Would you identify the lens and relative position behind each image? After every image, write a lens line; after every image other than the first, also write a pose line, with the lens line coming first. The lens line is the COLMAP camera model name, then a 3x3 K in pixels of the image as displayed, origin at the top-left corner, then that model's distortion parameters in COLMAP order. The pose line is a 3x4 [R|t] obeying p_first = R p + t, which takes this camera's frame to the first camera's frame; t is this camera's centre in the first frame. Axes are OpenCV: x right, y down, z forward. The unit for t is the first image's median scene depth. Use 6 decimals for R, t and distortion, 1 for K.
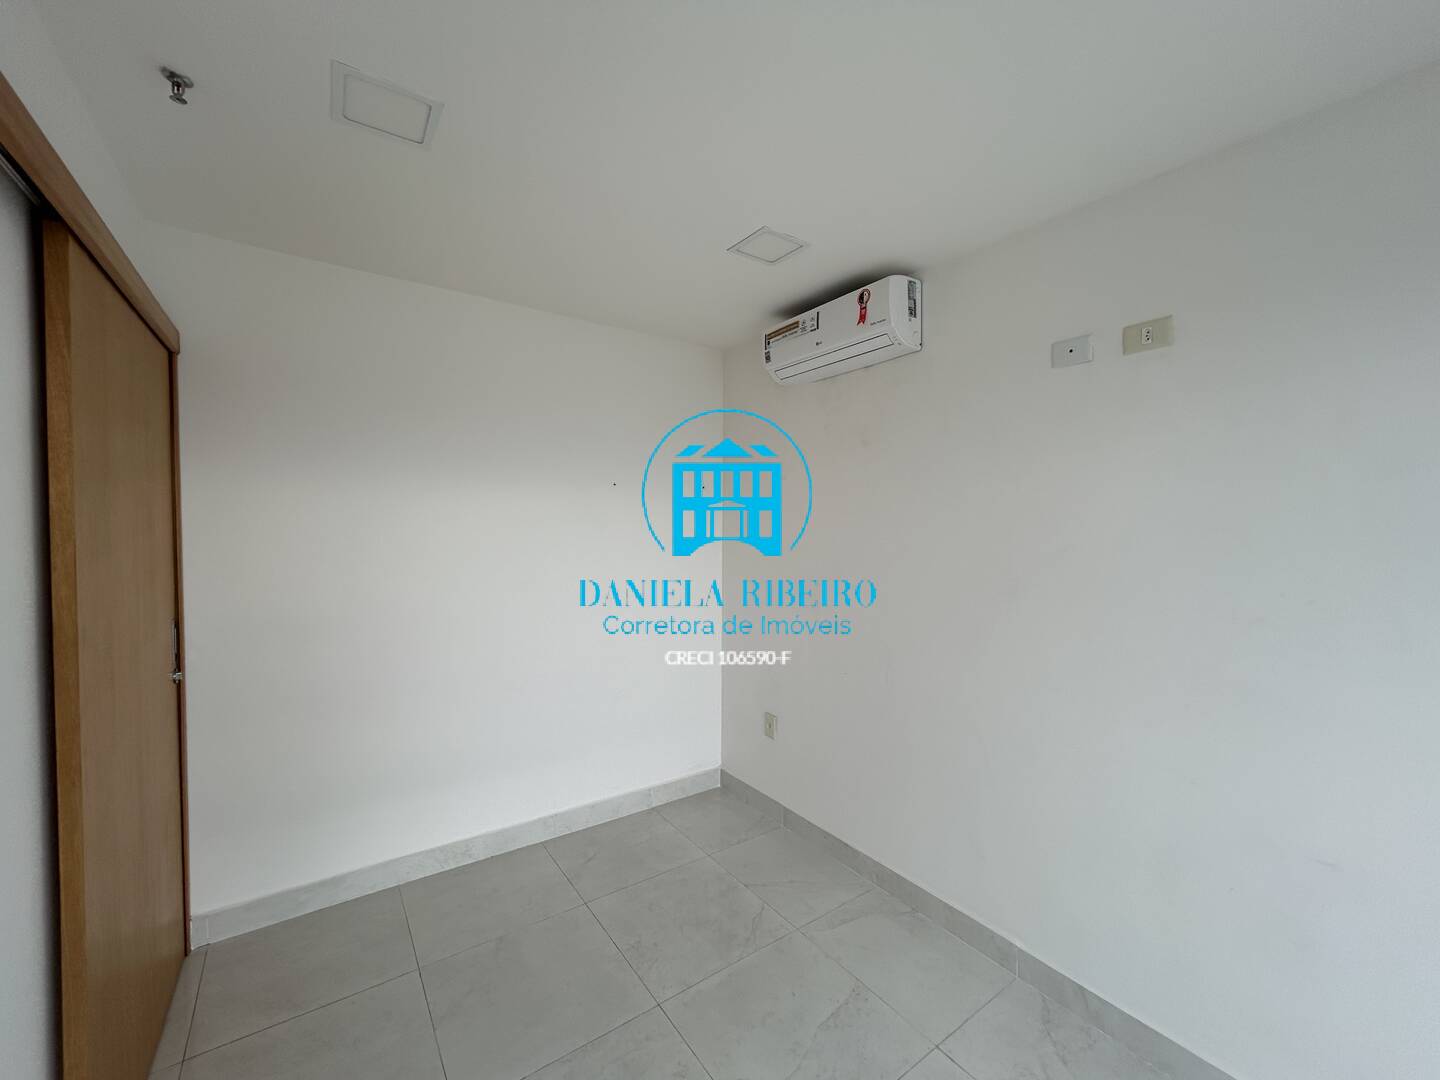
lens RADIAL K [[585.5, 0, 719.4], [0, 585.5, 533.2], [0, 0, 1]] dist [0.004022, 0.000428]
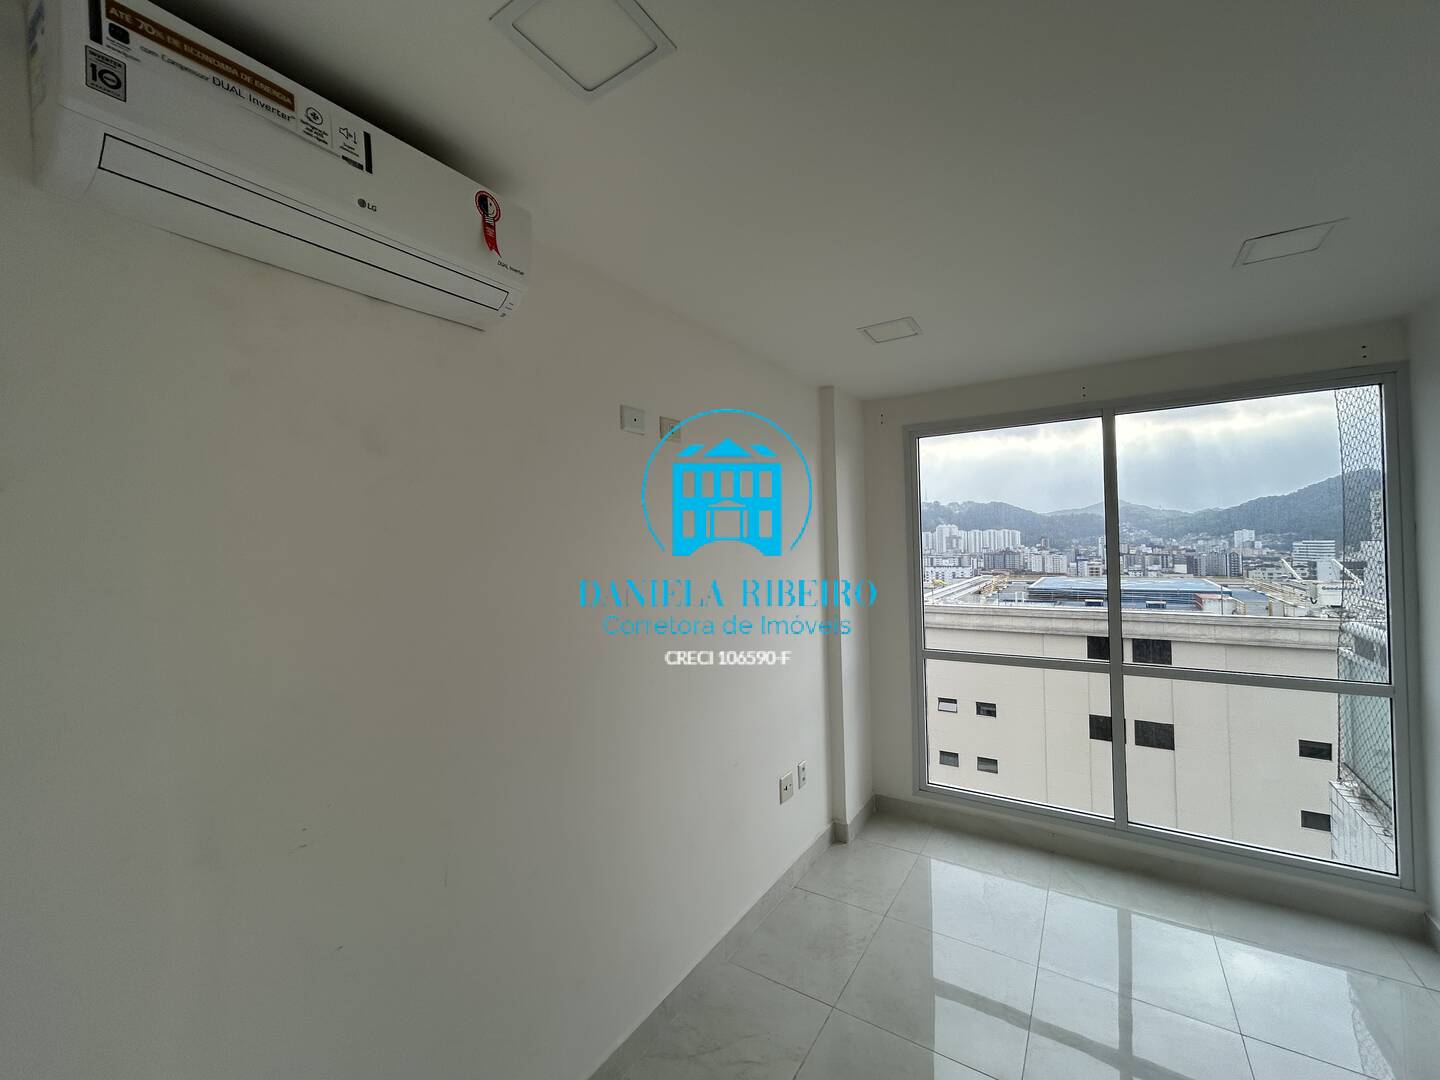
lens RADIAL K [[585.5, 0, 725.8], [0, 585.5, 539.4], [0, 0, 1]] dist [0.004022, 0.000428]
pose [[-0.372315, 0.016647, 0.927957, -0.349219], [0.040422, 0.999181, -0.001706, -0.060778], [-0.927226, 0.036874, -0.372683, 0.950897]]
